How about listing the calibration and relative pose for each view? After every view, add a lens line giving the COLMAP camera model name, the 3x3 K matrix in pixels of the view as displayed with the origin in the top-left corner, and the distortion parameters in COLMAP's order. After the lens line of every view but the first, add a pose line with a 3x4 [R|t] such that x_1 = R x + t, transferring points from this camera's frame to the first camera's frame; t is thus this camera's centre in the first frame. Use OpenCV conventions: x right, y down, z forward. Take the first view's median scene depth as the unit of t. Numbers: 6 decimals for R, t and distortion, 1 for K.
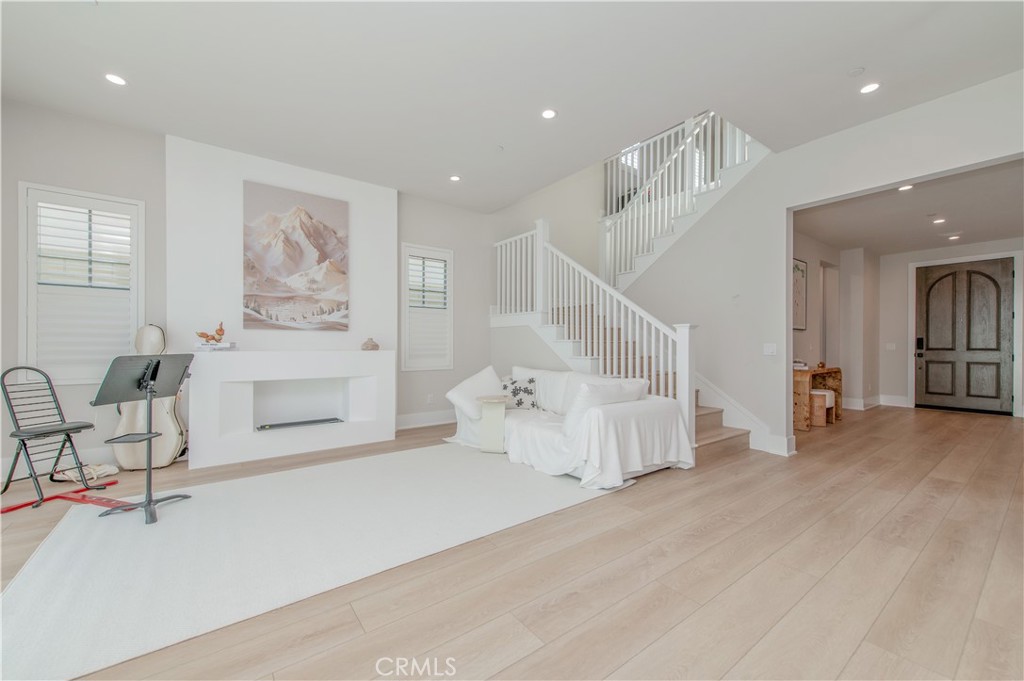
lens RADIAL K [[422.1, 0, 541.4], [0, 422.1, 345.6], [0, 0, 1]] dist [0.024804, -0.009289]
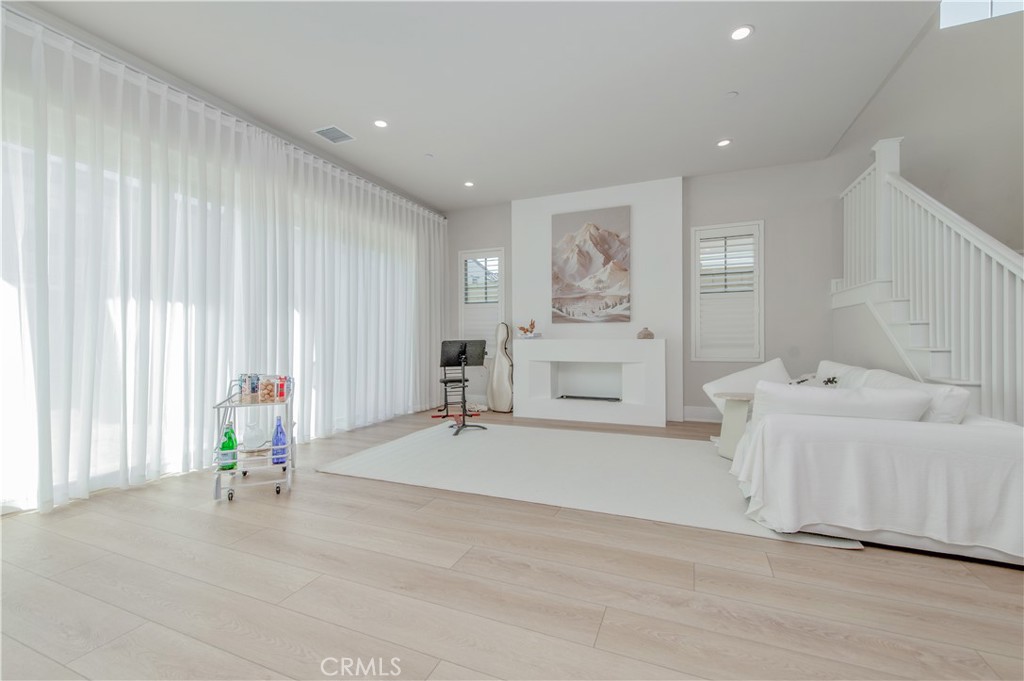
lens RADIAL K [[414.0, 0, 480.6], [0, 414.0, 340.0], [0, 0, 1]] dist [0.006746, -0.000170]
pose [[0.466964, -0.002687, -0.884272, 0.349019], [0.005942, 0.999982, 0.000099, 0.011606], [0.884256, -0.005300, 0.466972, 0.162299]]
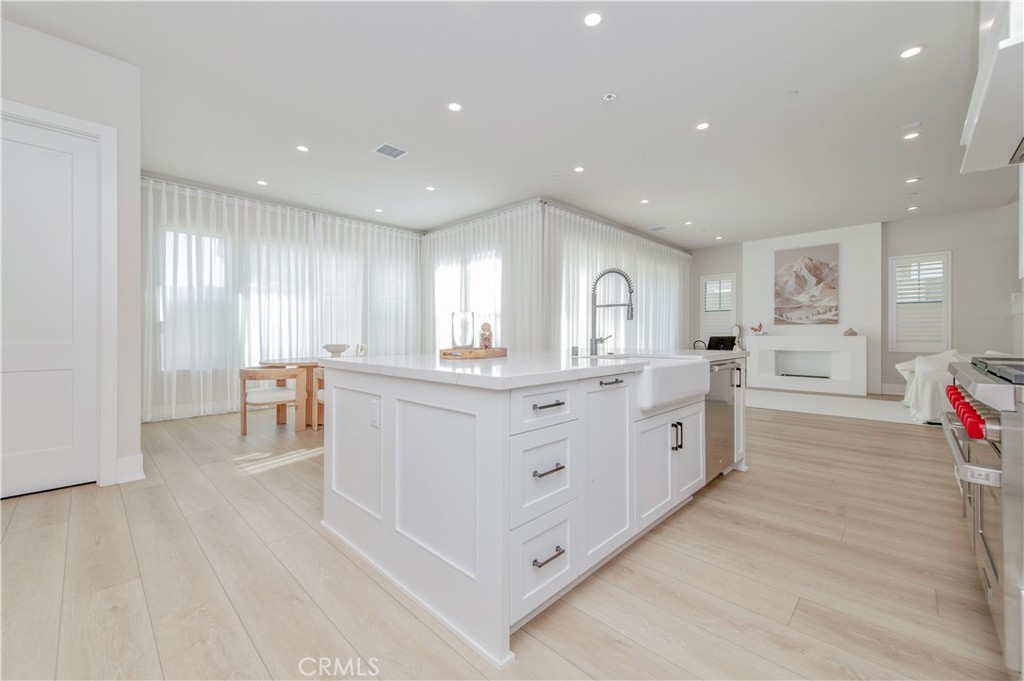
lens RADIAL K [[404.1, 0, 523.3], [0, 404.1, 336.3], [0, 0, 1]] dist [0.002292, -0.000024]
pose [[0.194083, -0.000386, -0.980985, 0.888738], [0.000142, 1.000000, -0.000366, 0.013652], [0.980985, -0.000068, 0.194083, -0.503597]]
